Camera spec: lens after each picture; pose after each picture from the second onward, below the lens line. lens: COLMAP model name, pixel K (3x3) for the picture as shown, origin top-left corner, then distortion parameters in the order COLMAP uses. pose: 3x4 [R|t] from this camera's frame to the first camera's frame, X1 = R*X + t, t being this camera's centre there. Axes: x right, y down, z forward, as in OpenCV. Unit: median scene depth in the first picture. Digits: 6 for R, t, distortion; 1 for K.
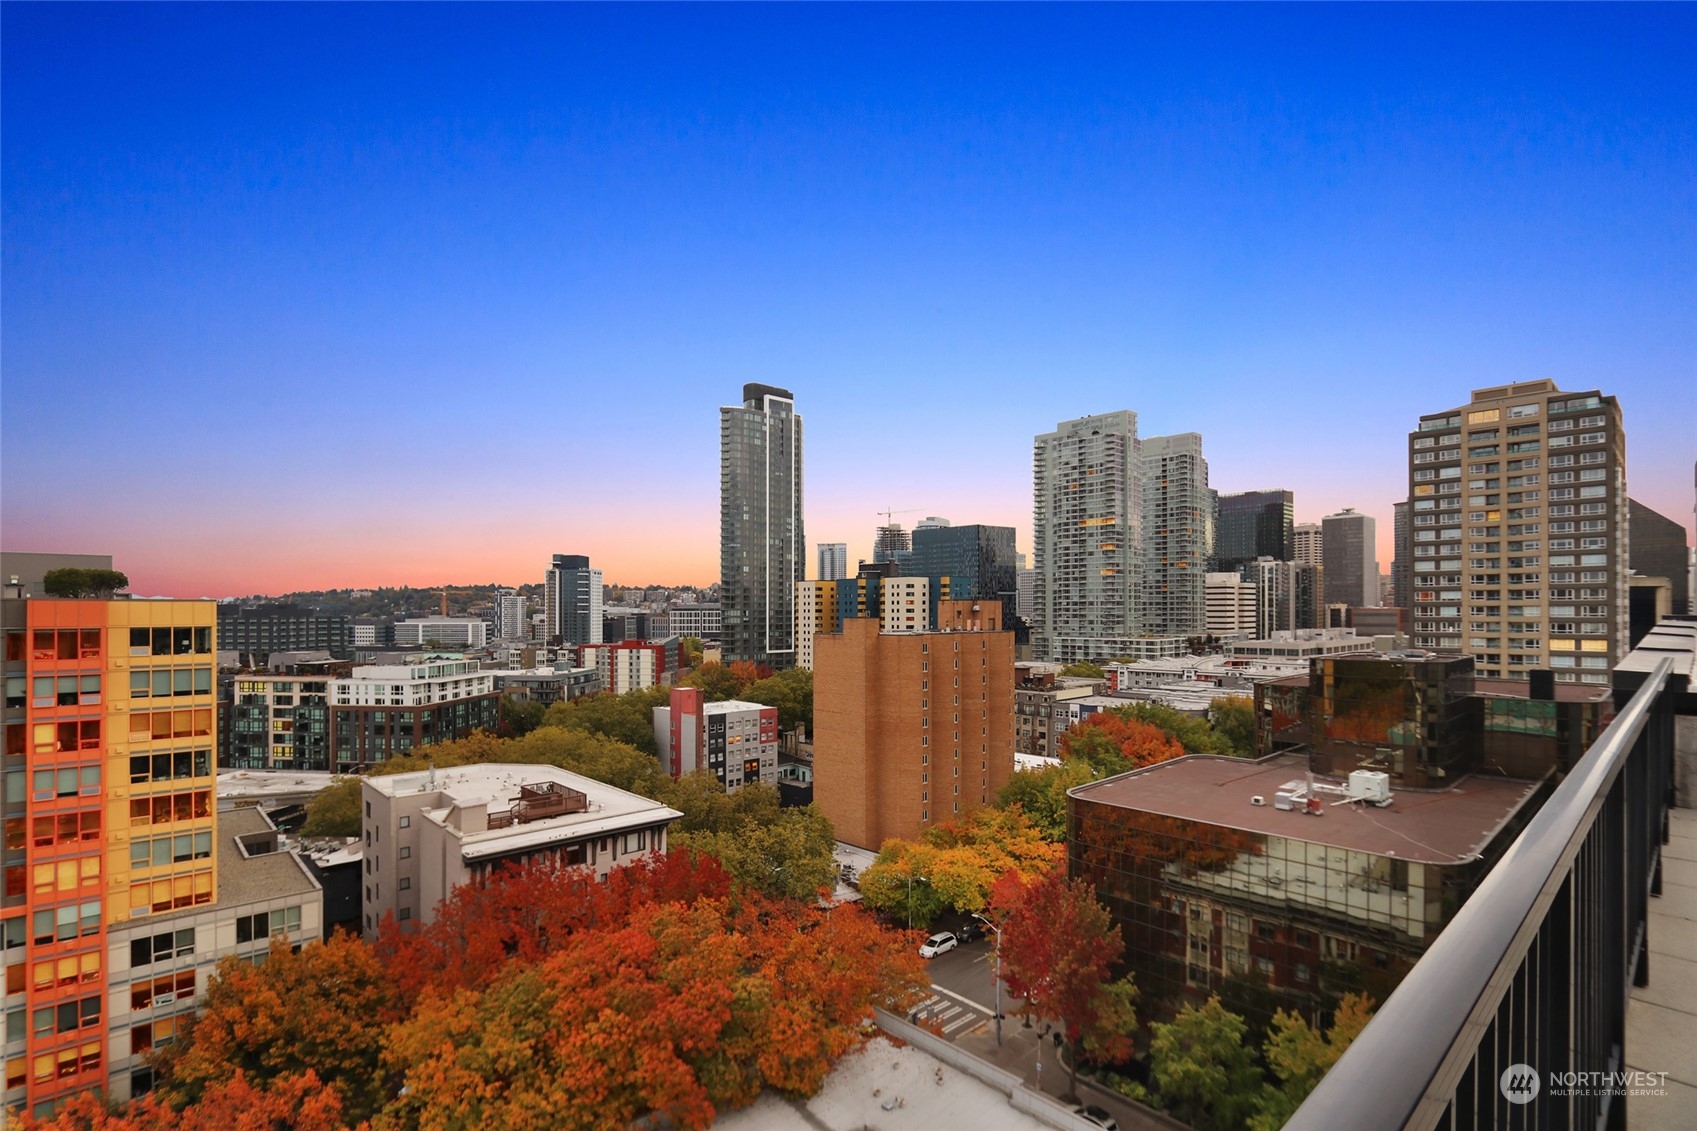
lens RADIAL K [[806.2, 0, 852.8], [0, 806.2, 595.5], [0, 0, 1]] dist [-0.004056, 0.000226]
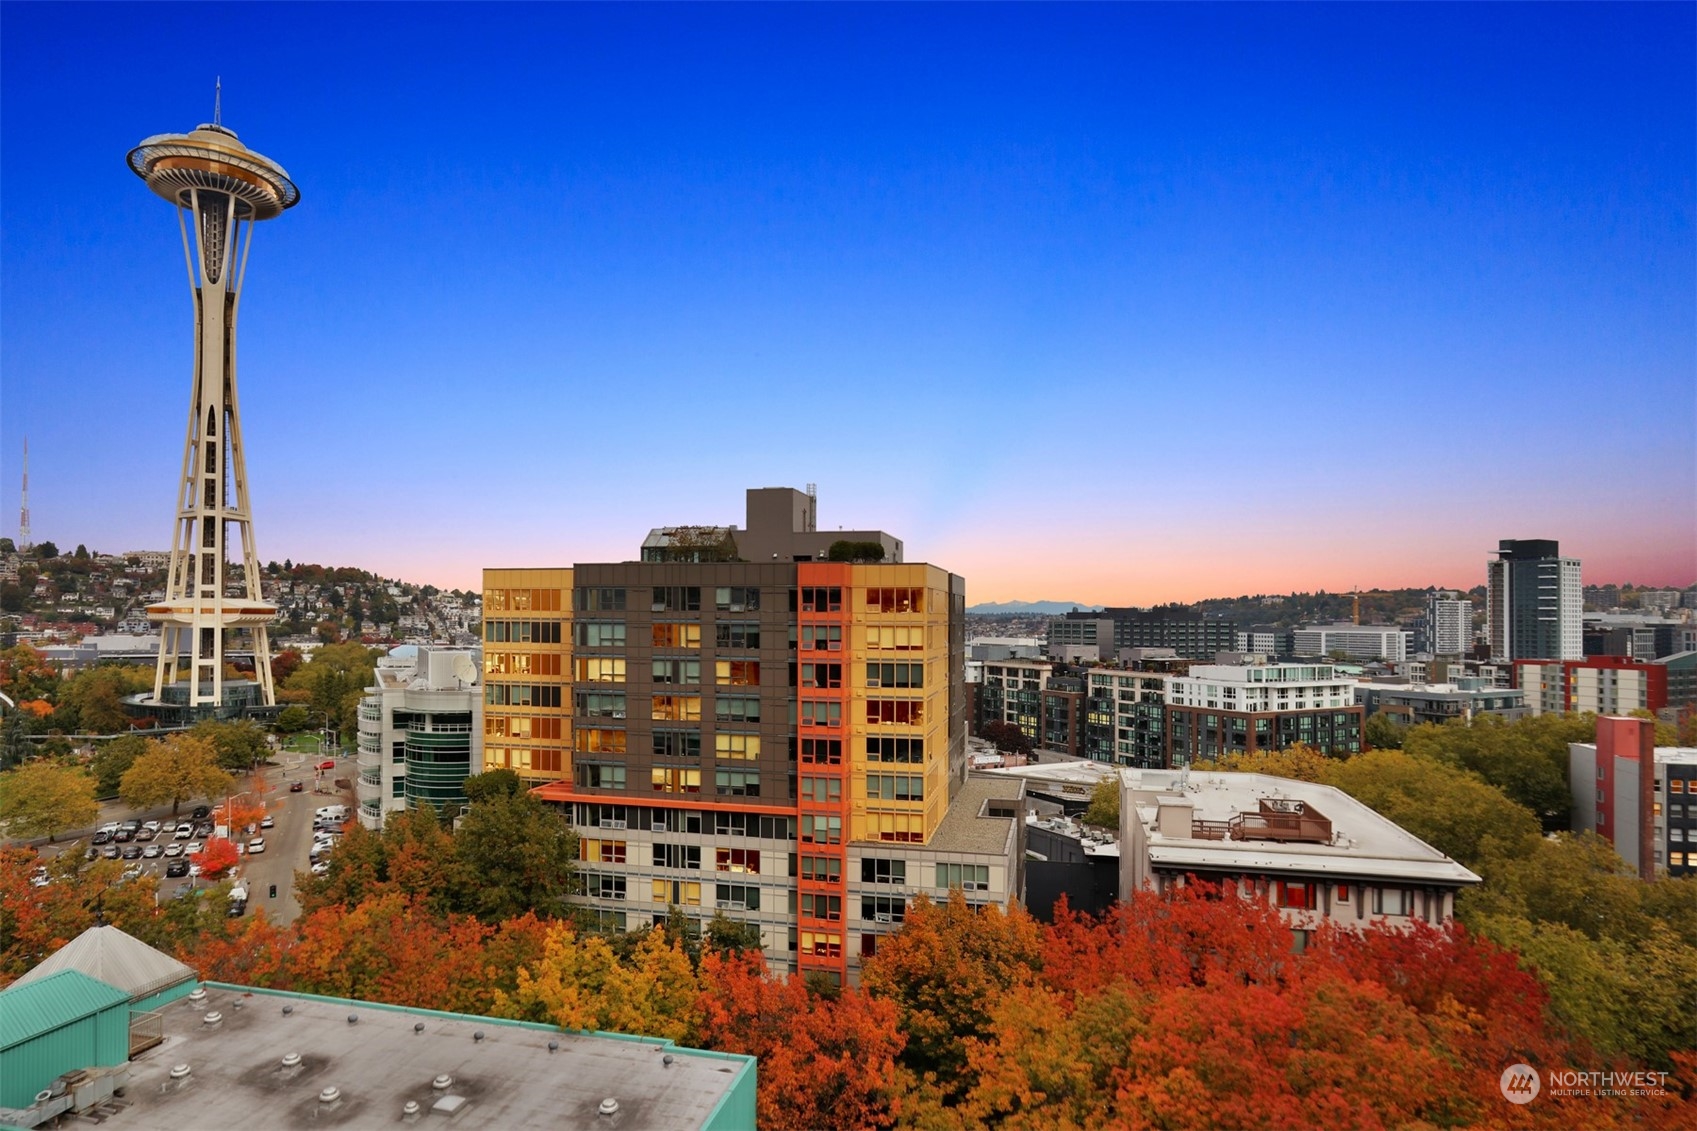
lens RADIAL K [[963.0, 0, 855.5], [0, 963.0, 620.8], [0, 0, 1]] dist [-0.001498, 0.003346]
pose [[0.562130, 0.003837, -0.827040, 0.074877], [0.009314, 0.999896, 0.010969, 0.023412], [0.826996, -0.013869, 0.562037, 0.069518]]
